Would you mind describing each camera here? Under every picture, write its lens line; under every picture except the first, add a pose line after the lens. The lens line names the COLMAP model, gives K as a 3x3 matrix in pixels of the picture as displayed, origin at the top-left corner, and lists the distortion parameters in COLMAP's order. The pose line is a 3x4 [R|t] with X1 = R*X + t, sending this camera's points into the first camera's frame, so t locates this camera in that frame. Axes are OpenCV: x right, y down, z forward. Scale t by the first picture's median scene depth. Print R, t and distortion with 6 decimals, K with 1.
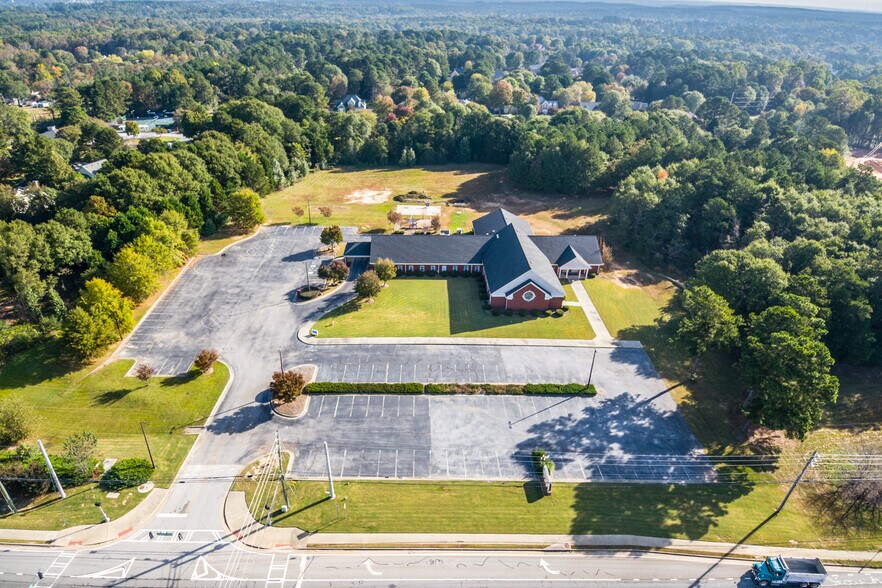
lens RADIAL K [[524.3, 0, 428.6], [0, 524.3, 279.8], [0, 0, 1]] dist [0.085117, -0.109554]
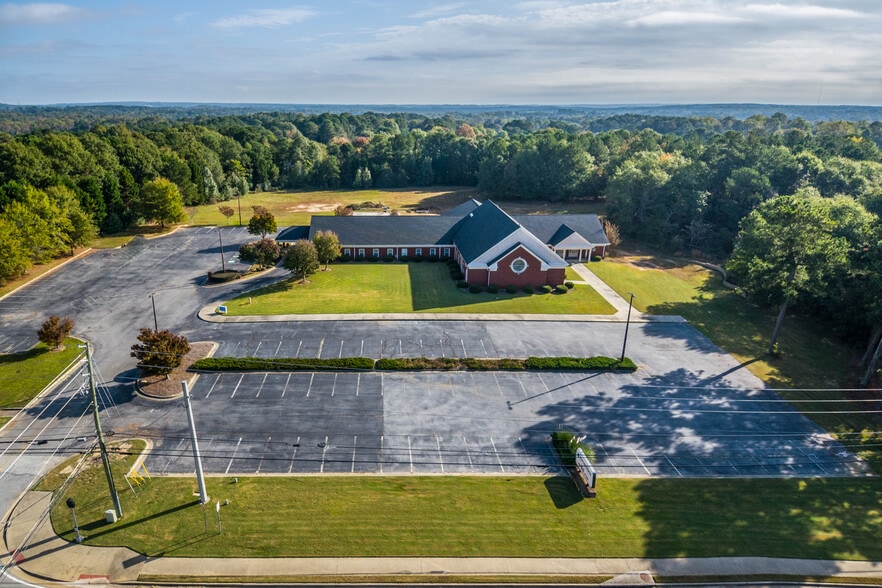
lens RADIAL K [[543.8, 0, 389.8], [0, 543.8, 273.1], [0, 0, 1]] dist [0.053014, -0.051621]
pose [[0.999915, -0.012830, -0.002455, 0.012301], [0.012111, 0.980953, -0.193866, 0.201467], [0.004896, 0.193820, 0.981025, 0.272266]]
